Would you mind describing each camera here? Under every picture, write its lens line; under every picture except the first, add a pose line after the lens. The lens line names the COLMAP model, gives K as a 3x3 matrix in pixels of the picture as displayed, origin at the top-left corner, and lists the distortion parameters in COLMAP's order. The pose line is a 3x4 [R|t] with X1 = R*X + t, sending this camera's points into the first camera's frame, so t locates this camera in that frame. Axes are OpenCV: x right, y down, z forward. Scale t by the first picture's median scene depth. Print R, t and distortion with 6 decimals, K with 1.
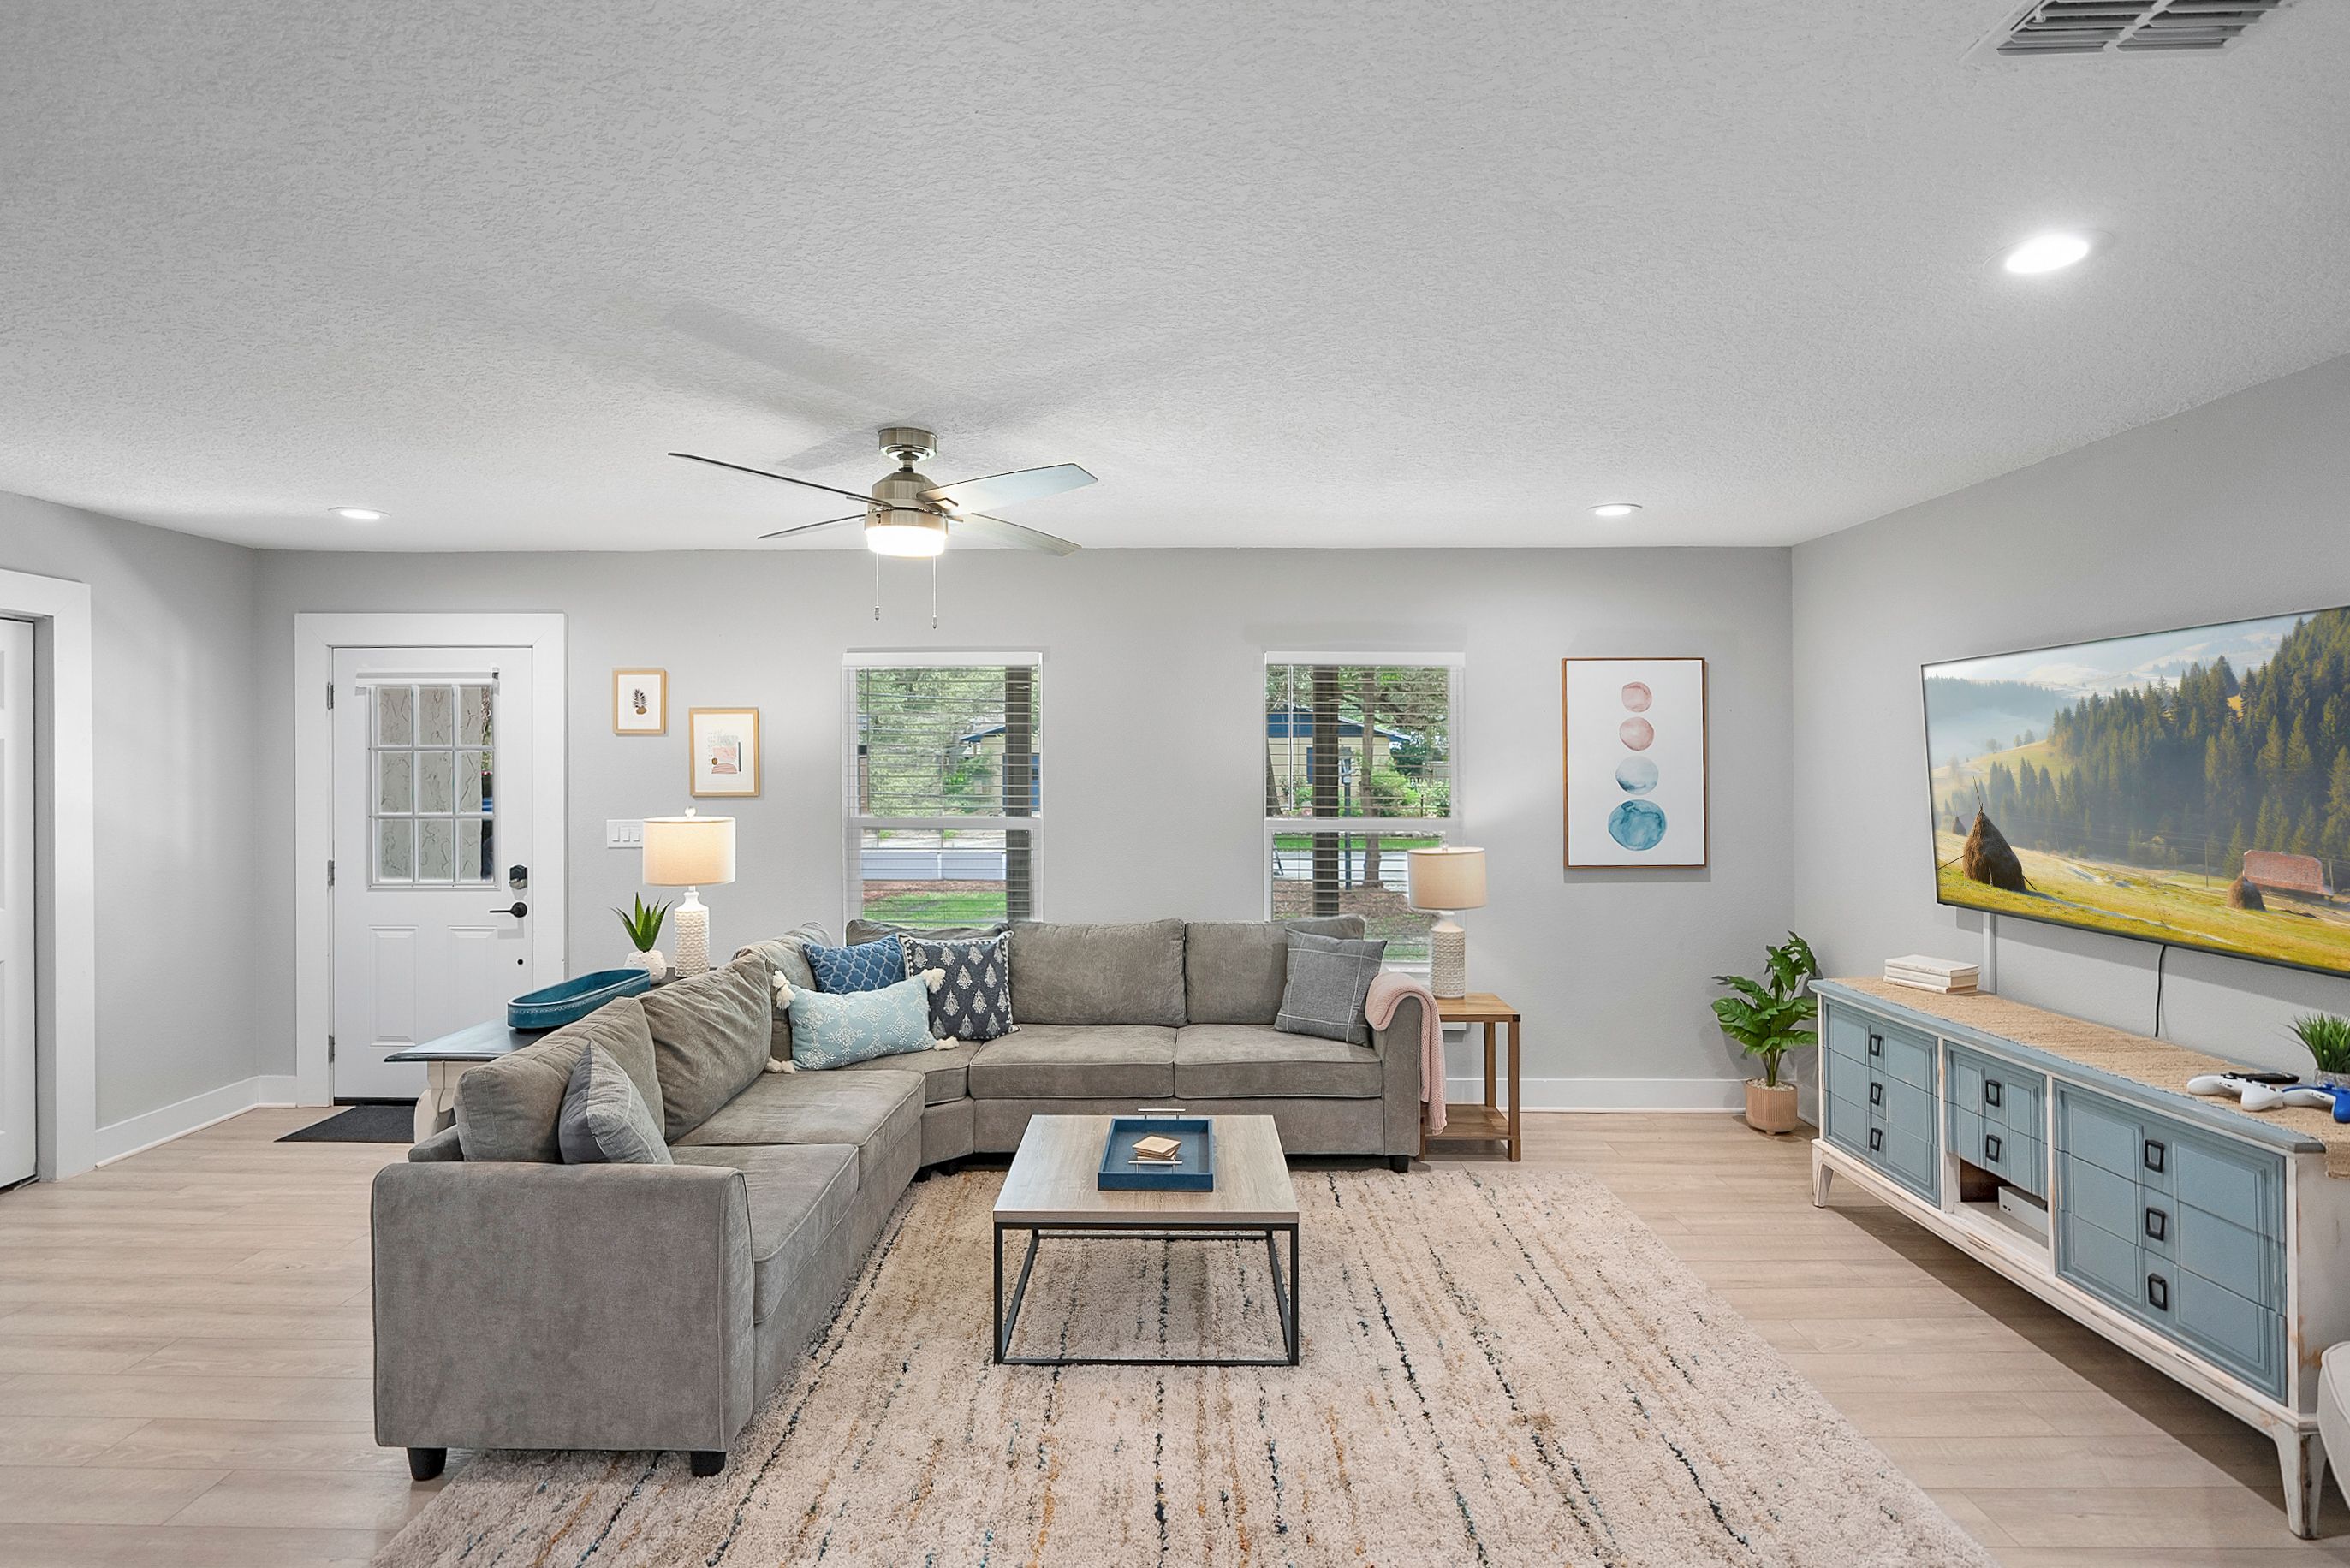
lens RADIAL K [[1116.4, 0, 1167.2], [0, 1116.4, 764.0], [0, 0, 1]] dist [-0.000977, -0.000230]
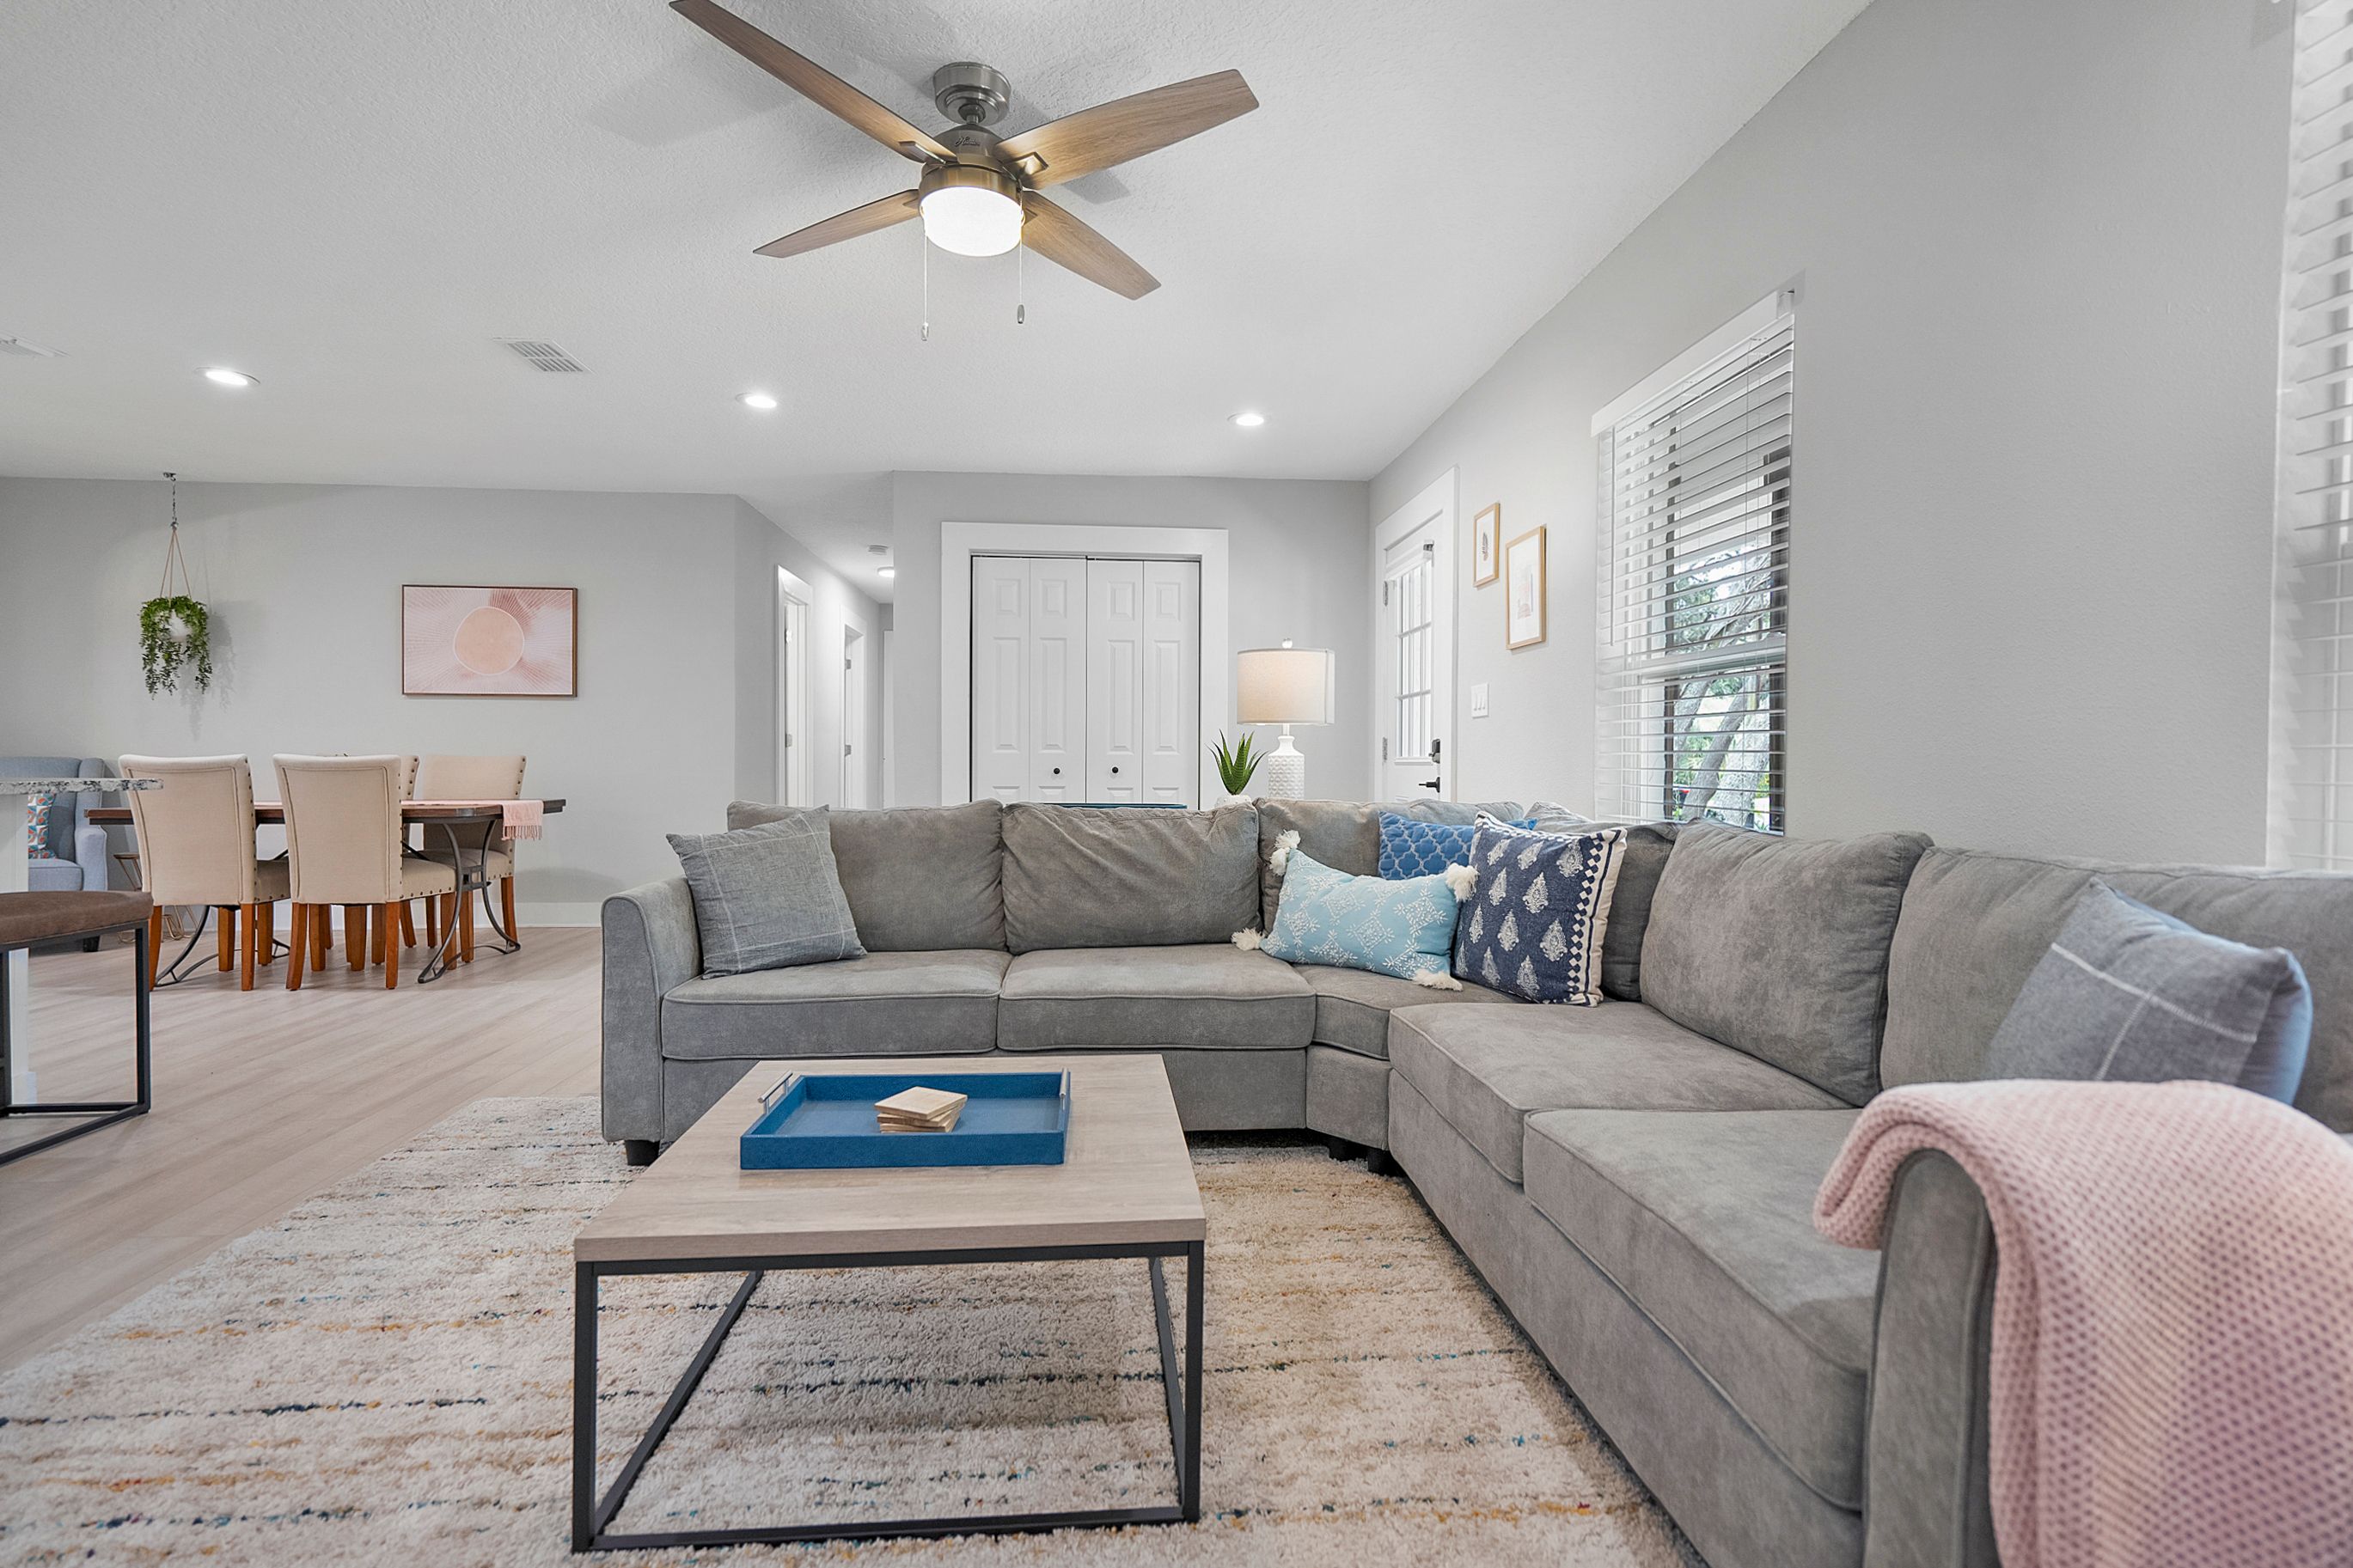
lens RADIAL K [[1088.2, 0, 1176.5], [0, 1088.2, 784.0], [0, 0, 1]] dist [0.001826, -0.000293]
pose [[0.090766, 0.022843, -0.995610, 0.412965], [-0.000951, 0.999738, 0.022851, 0.131742], [0.995872, -0.001127, 0.090764, 0.831401]]
